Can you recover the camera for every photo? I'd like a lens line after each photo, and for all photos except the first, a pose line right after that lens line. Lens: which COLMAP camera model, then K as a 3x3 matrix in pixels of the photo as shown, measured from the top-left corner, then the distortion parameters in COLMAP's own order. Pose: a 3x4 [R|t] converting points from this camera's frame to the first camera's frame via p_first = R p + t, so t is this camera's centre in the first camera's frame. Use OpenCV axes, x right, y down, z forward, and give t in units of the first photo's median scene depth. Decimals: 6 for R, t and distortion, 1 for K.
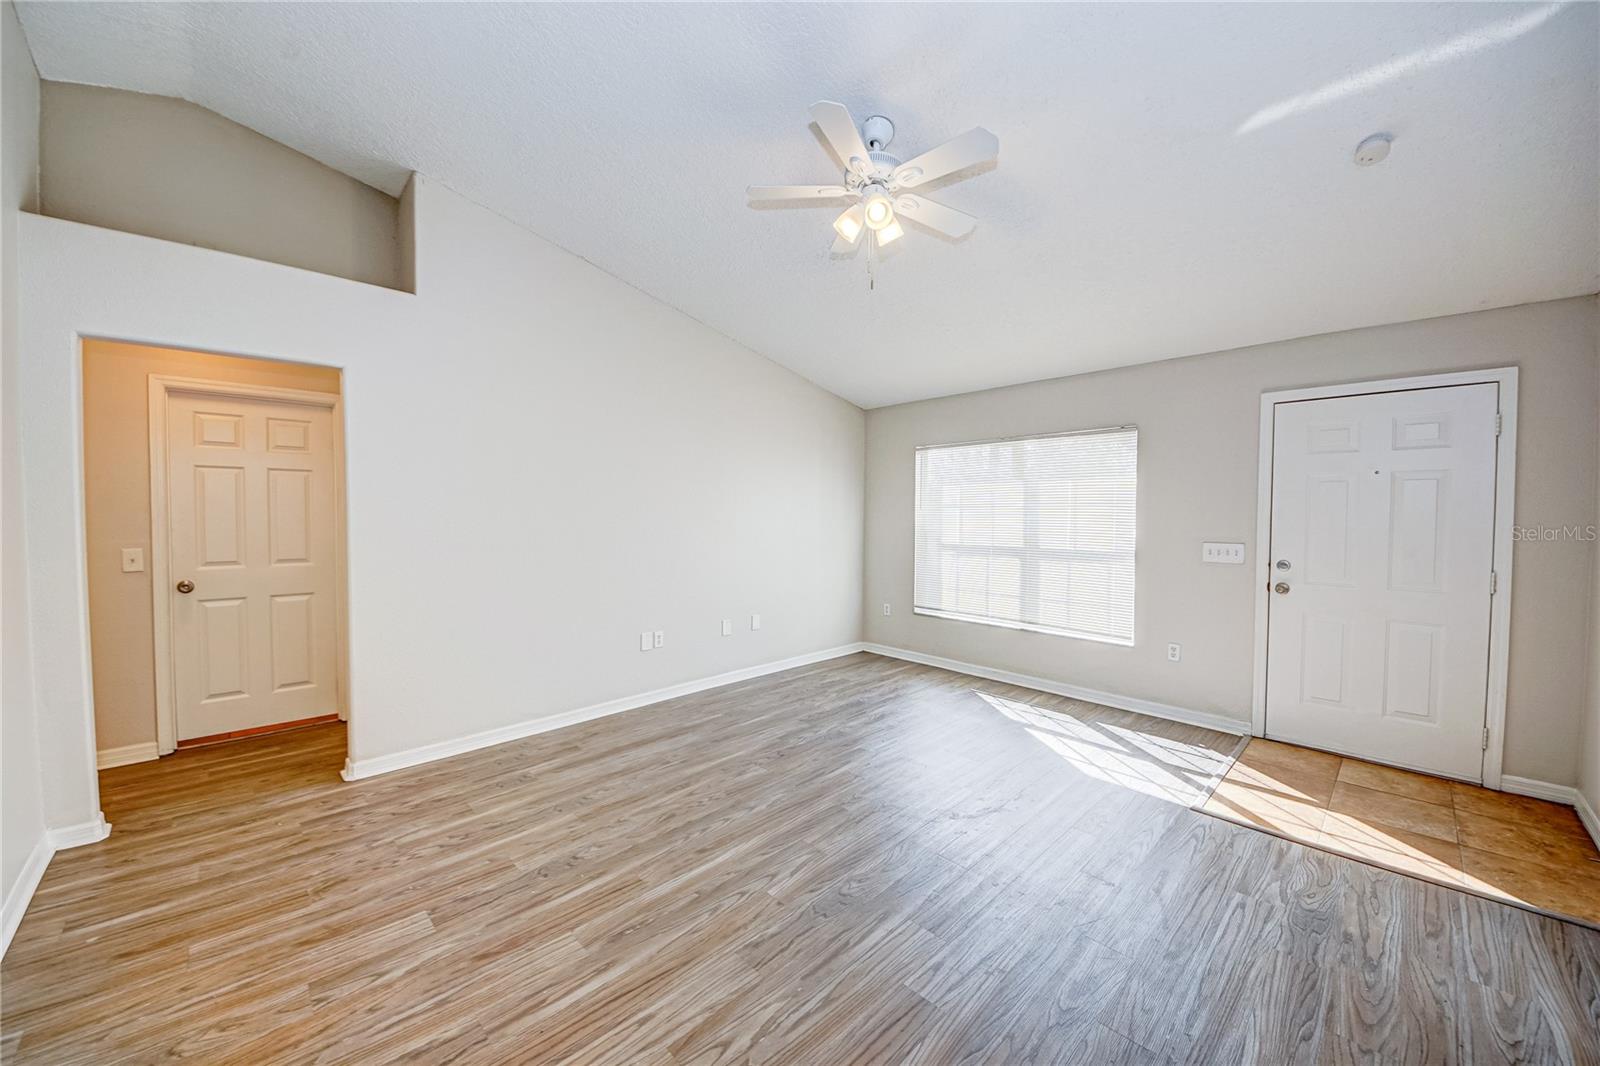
lens RADIAL K [[588.9, 0, 795.1], [0, 588.9, 525.3], [0, 0, 1]] dist [0.012257, -0.008468]
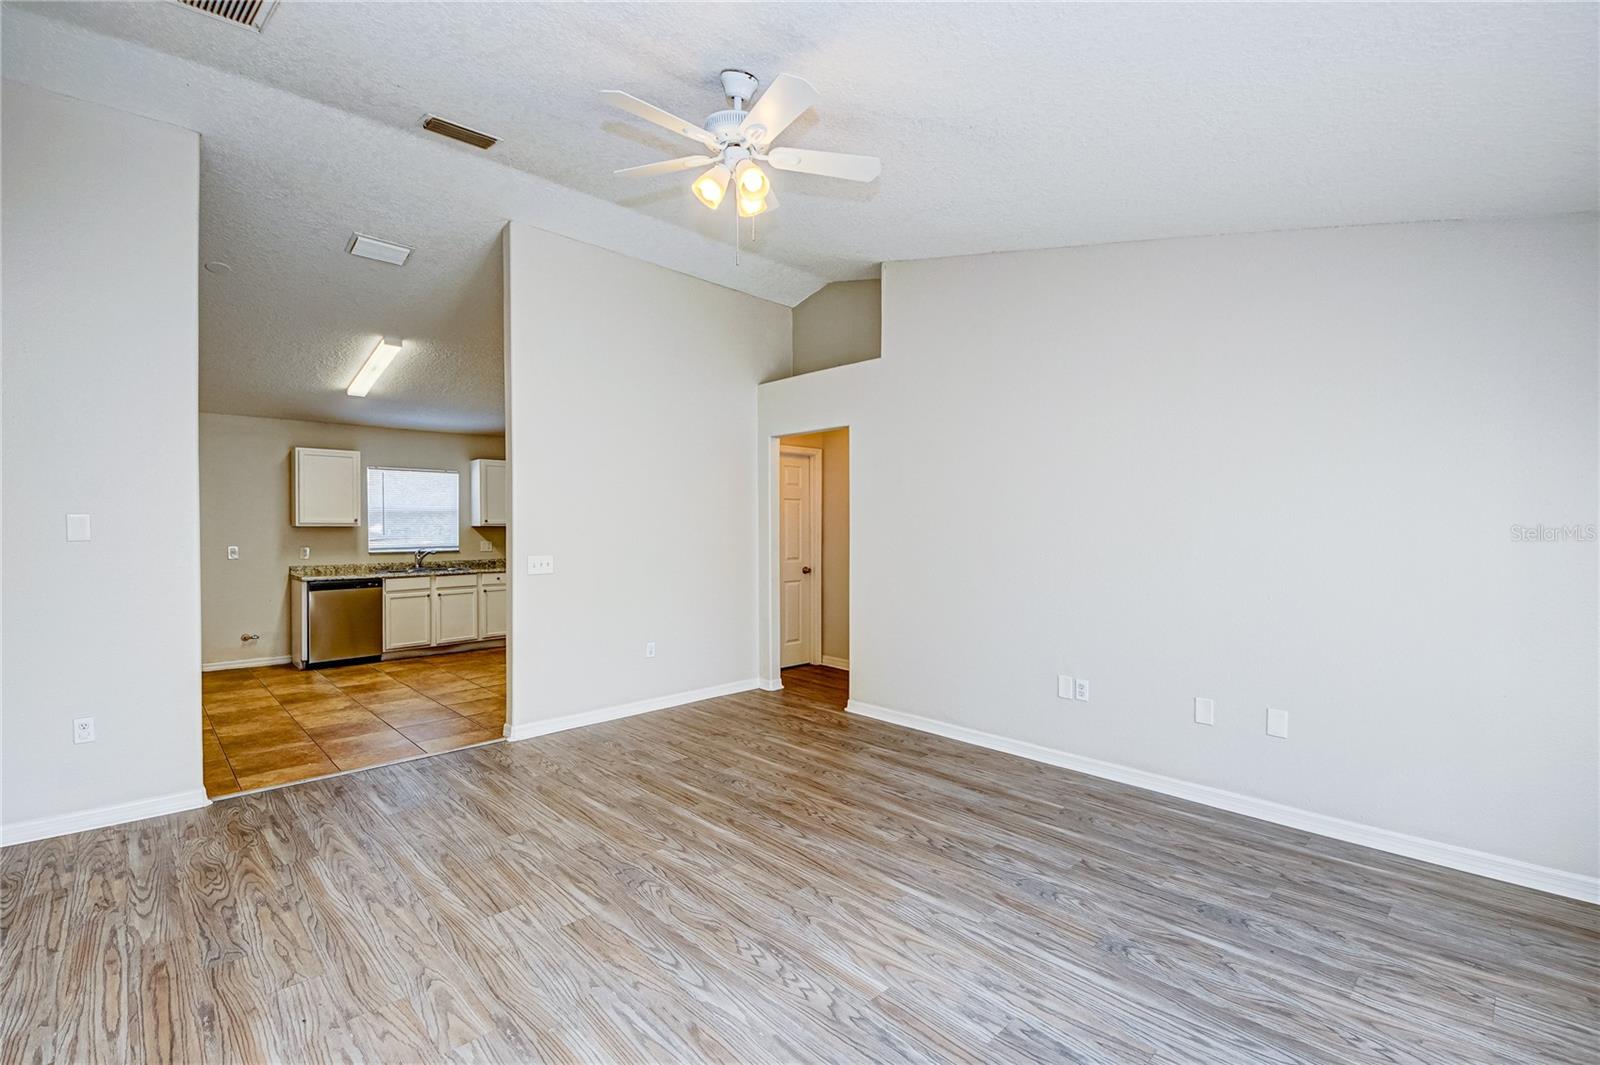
lens RADIAL K [[700.7, 0, 824.3], [0, 700.7, 538.0], [0, 0, 1]] dist [0.012979, -0.003384]
pose [[0.008173, 0.018393, -0.999797, 1.013426], [-0.018235, 0.999667, 0.018241, -0.022192], [0.999800, 0.018082, 0.008506, 0.982198]]
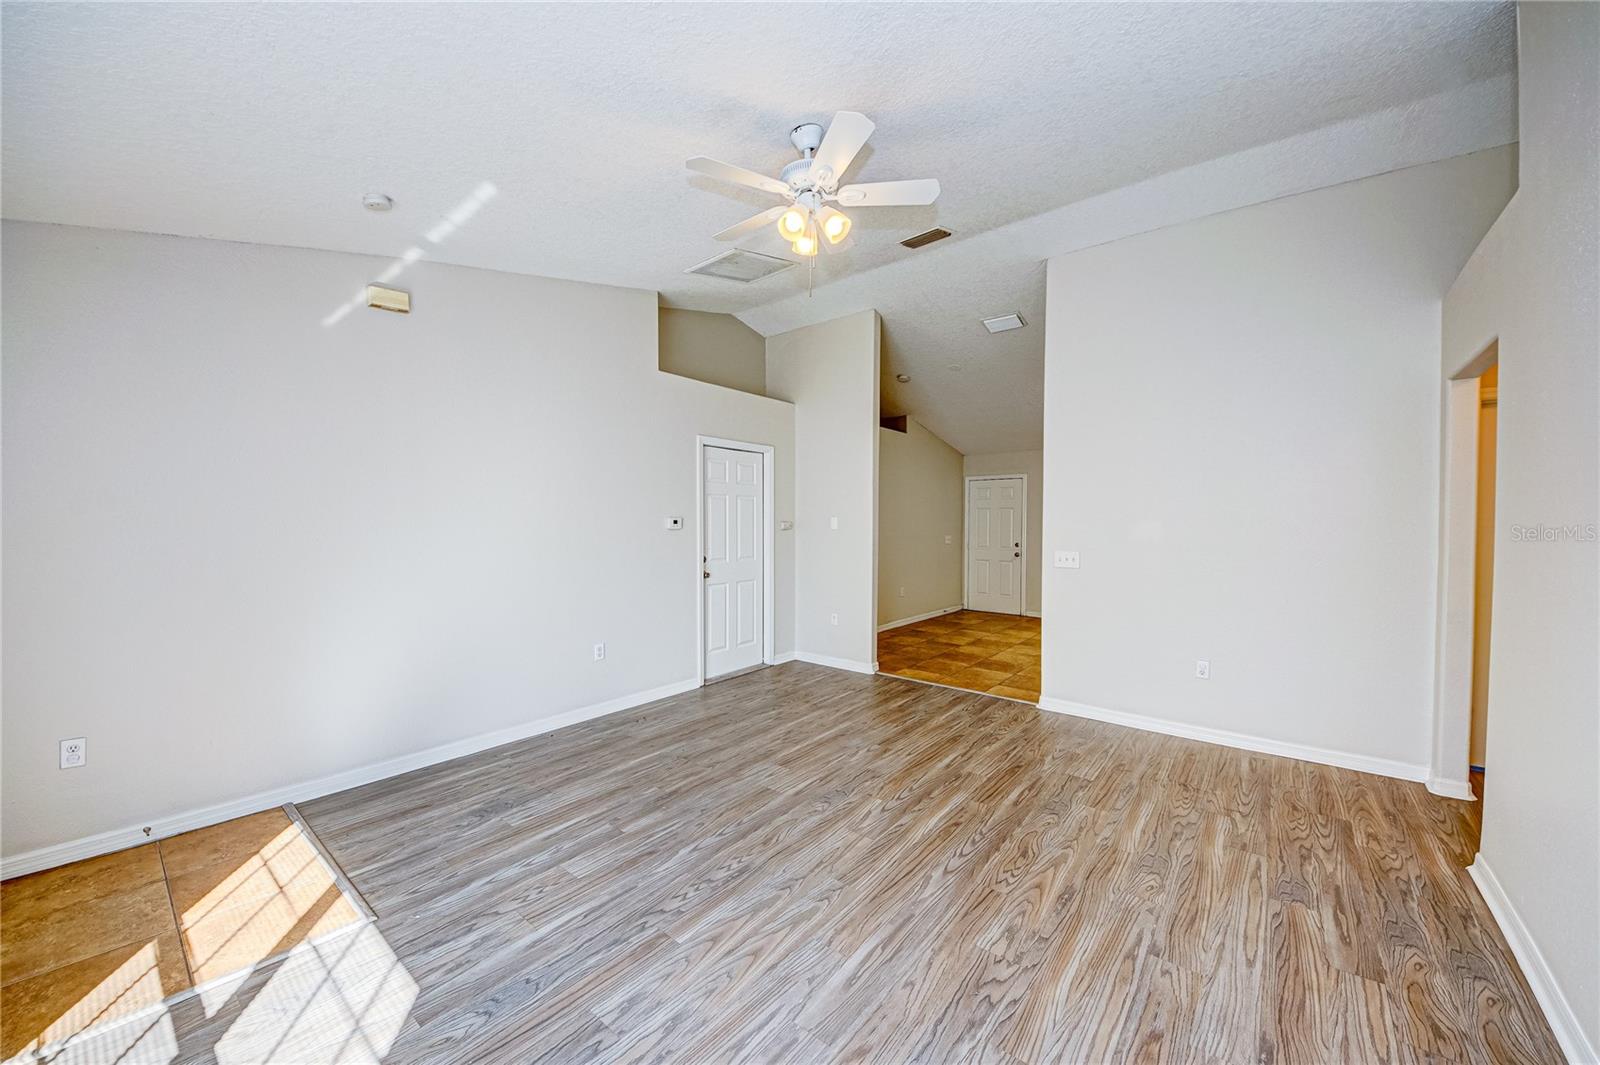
lens RADIAL K [[588.9, 0, 802.5], [0, 588.9, 520.2], [0, 0, 1]] dist [0.012257, -0.008468]
pose [[-0.992571, -0.007260, -0.121451, 0.229461], [-0.009662, 0.999769, 0.019201, -0.035631], [0.121283, 0.020232, -0.992412, 1.743830]]
